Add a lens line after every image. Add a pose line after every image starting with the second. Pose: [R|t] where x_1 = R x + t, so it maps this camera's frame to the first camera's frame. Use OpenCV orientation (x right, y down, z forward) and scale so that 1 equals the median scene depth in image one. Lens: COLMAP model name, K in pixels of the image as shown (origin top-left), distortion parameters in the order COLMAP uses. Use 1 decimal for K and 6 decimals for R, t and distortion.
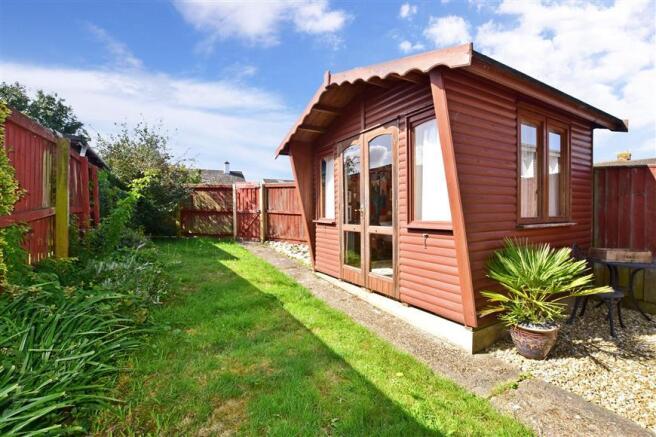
lens RADIAL K [[284.0, 0, 328.8], [0, 284.0, 216.3], [0, 0, 1]] dist [-0.021688, 0.000890]
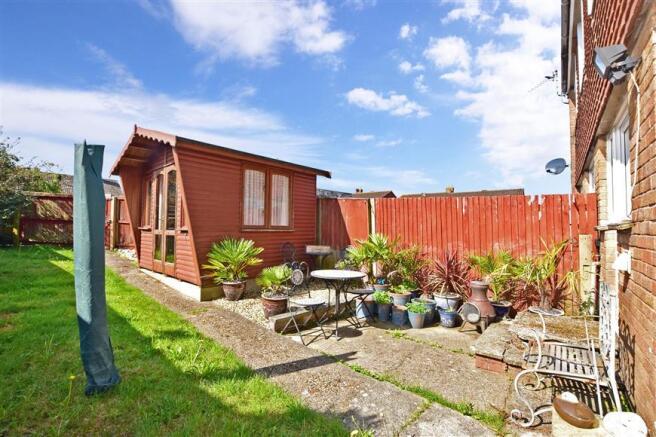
lens RADIAL K [[284.0, 0, 325.5], [0, 284.0, 218.3], [0, 0, 1]] dist [-0.021688, 0.000890]
pose [[0.949035, 0.032063, 0.313536, 0.352943], [-0.015764, 0.998396, -0.054383, 0.029025], [-0.314777, 0.046669, 0.948018, -0.484762]]
